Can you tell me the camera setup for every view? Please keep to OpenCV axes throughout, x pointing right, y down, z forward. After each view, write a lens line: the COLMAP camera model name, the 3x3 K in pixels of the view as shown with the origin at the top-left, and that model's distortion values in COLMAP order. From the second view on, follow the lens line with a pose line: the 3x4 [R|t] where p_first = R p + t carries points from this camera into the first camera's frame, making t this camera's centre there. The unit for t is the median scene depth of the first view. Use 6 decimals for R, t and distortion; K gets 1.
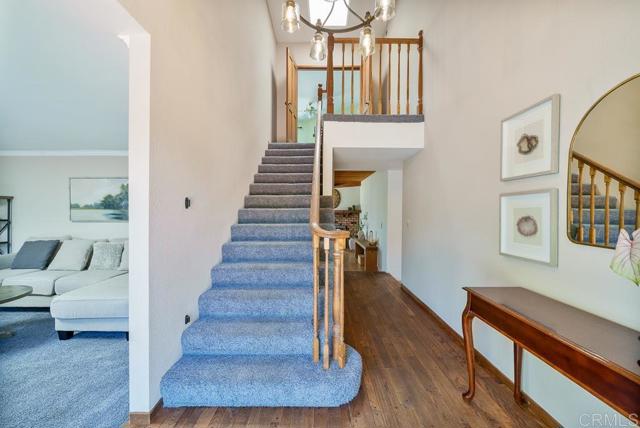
lens RADIAL K [[254.6, 0, 320.0], [0, 254.6, 214.0], [0, 0, 1]] dist [-0.001869, -0.000261]
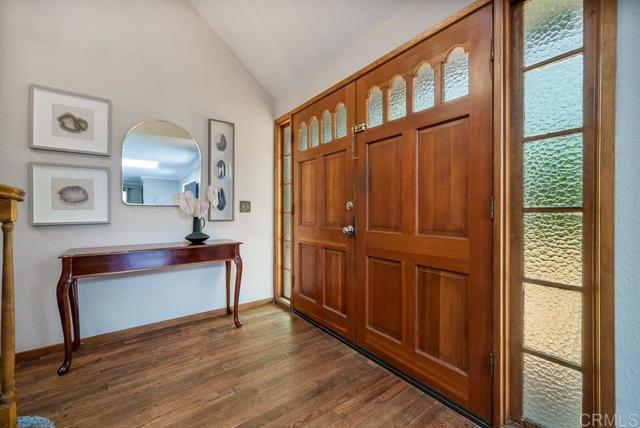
lens RADIAL K [[254.6, 0, 320.0], [0, 254.6, 214.0], [0, 0, 1]] dist [-0.001869, -0.000261]
pose [[-0.603181, -0.005881, 0.797582, -0.333140], [0.013729, 0.999748, 0.017754, 0.055611], [-0.797486, 0.021659, -0.602949, 0.344574]]
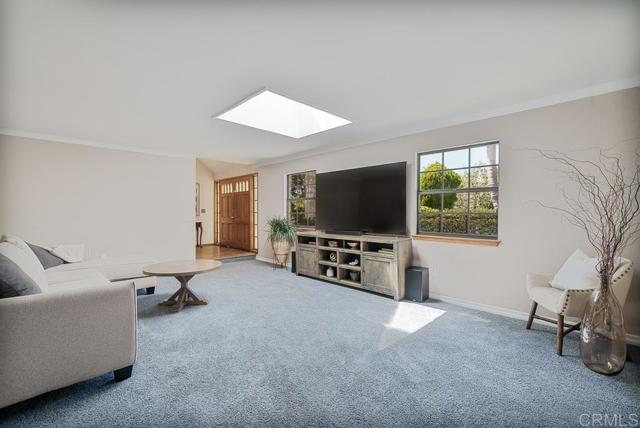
lens RADIAL K [[277.8, 0, 320.0], [0, 277.8, 214.0], [0, 0, 1]] dist [-0.000054, 0.000000]
pose [[-0.691732, -0.007058, 0.722120, -1.660168], [0.007100, 0.999837, 0.016574, 0.042867], [-0.722120, 0.016592, -0.691569, 0.857019]]
